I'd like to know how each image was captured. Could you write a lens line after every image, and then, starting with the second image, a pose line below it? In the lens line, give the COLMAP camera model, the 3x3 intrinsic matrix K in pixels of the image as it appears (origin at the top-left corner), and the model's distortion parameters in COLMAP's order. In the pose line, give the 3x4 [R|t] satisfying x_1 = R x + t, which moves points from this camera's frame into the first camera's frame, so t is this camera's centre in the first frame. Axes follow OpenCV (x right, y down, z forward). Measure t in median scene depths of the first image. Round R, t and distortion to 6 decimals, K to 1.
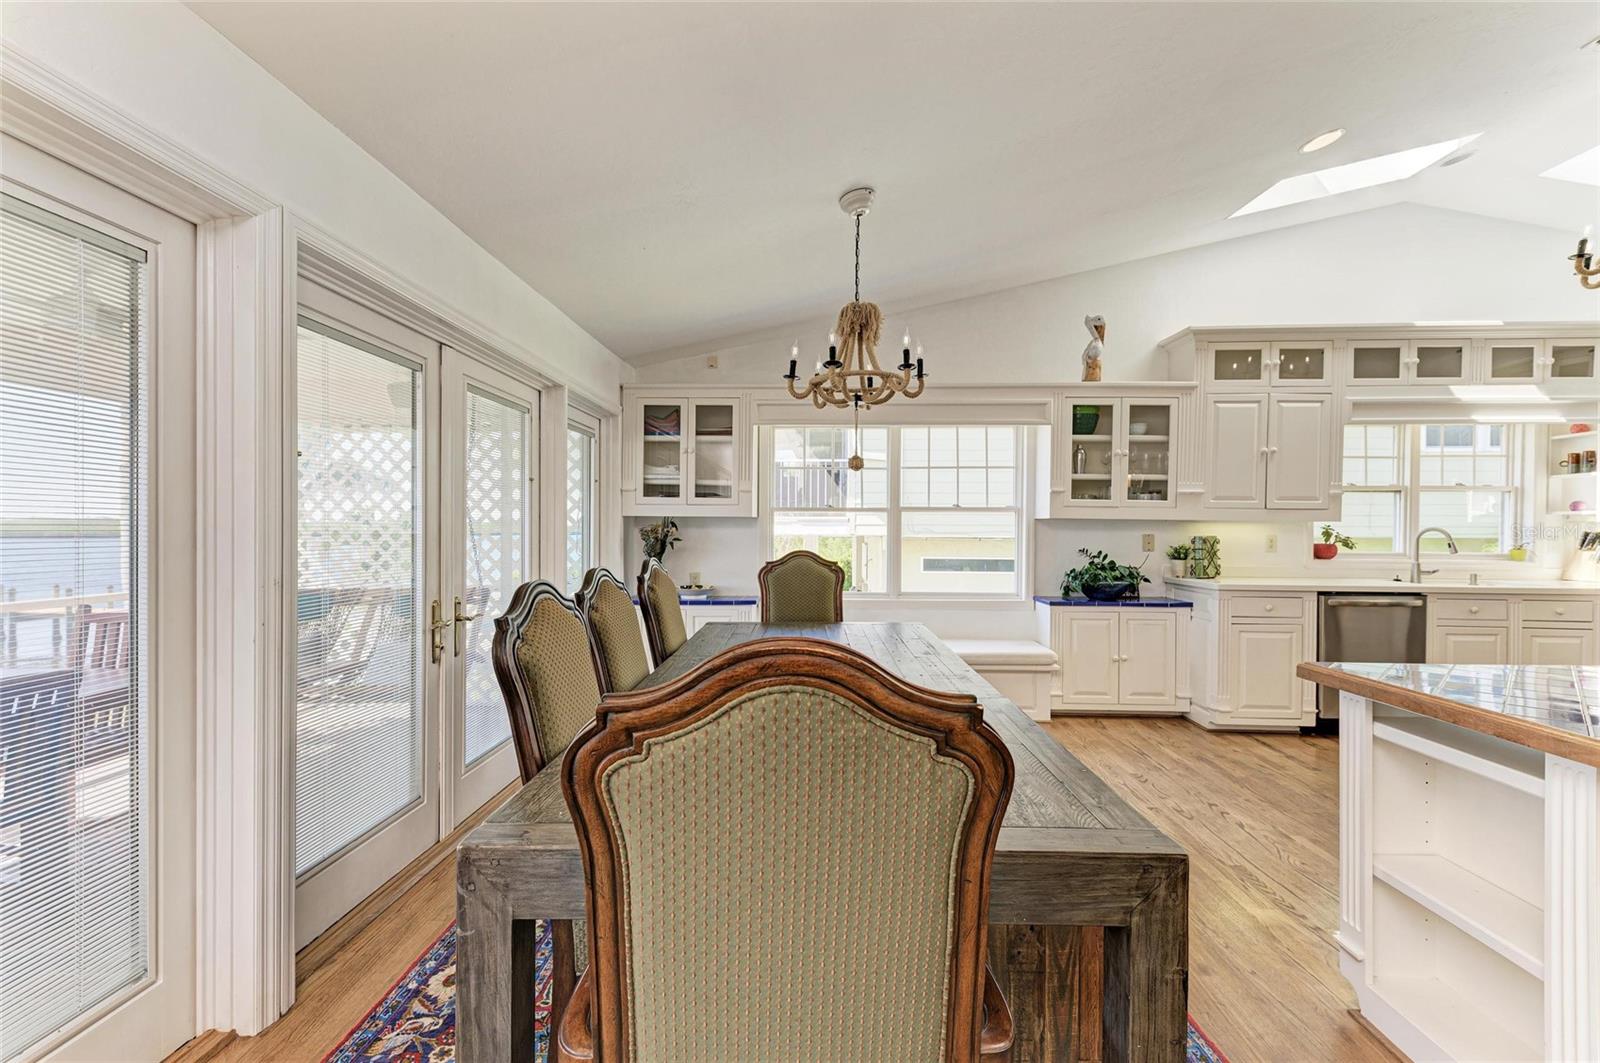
lens RADIAL K [[677.8, 0, 797.4], [0, 677.8, 528.7], [0, 0, 1]] dist [-0.003975, -0.000333]
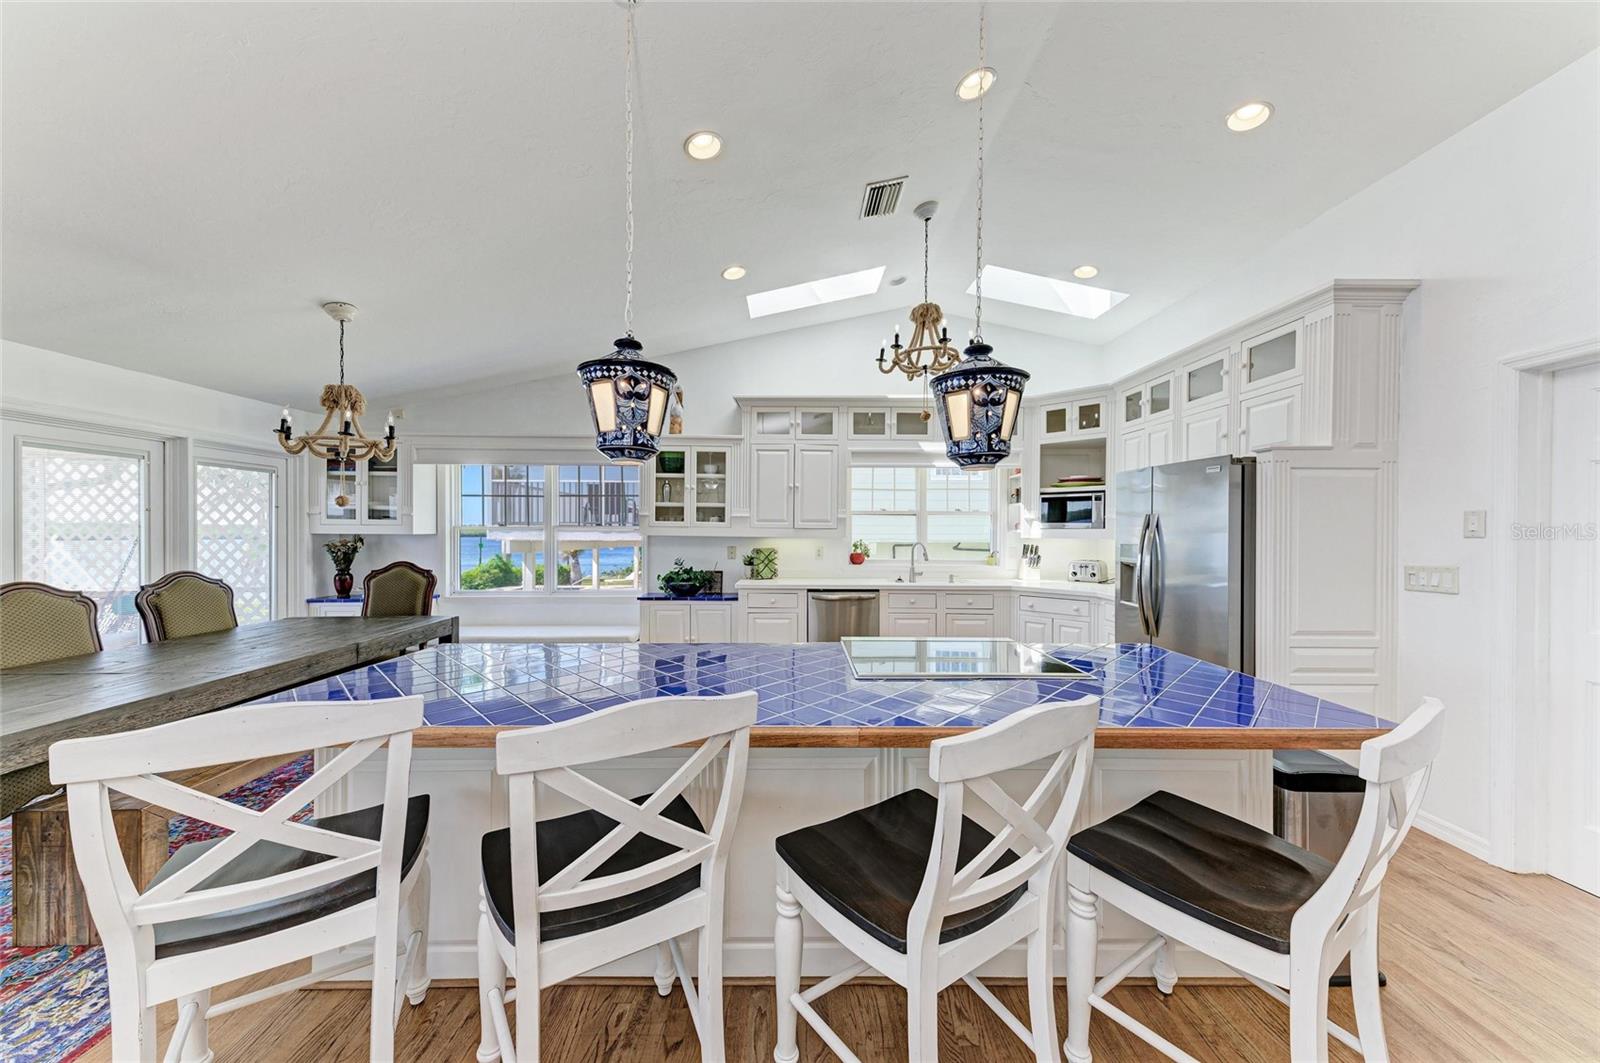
lens RADIAL K [[560.5, 0, 798.4], [0, 560.5, 535.4], [0, 0, 1]] dist [-0.000235, -0.000196]
pose [[0.997065, -0.000838, 0.076549, 0.603130], [0.000000, 0.999940, 0.010938, -0.027476], [-0.076554, -0.010906, 0.997006, -0.133463]]
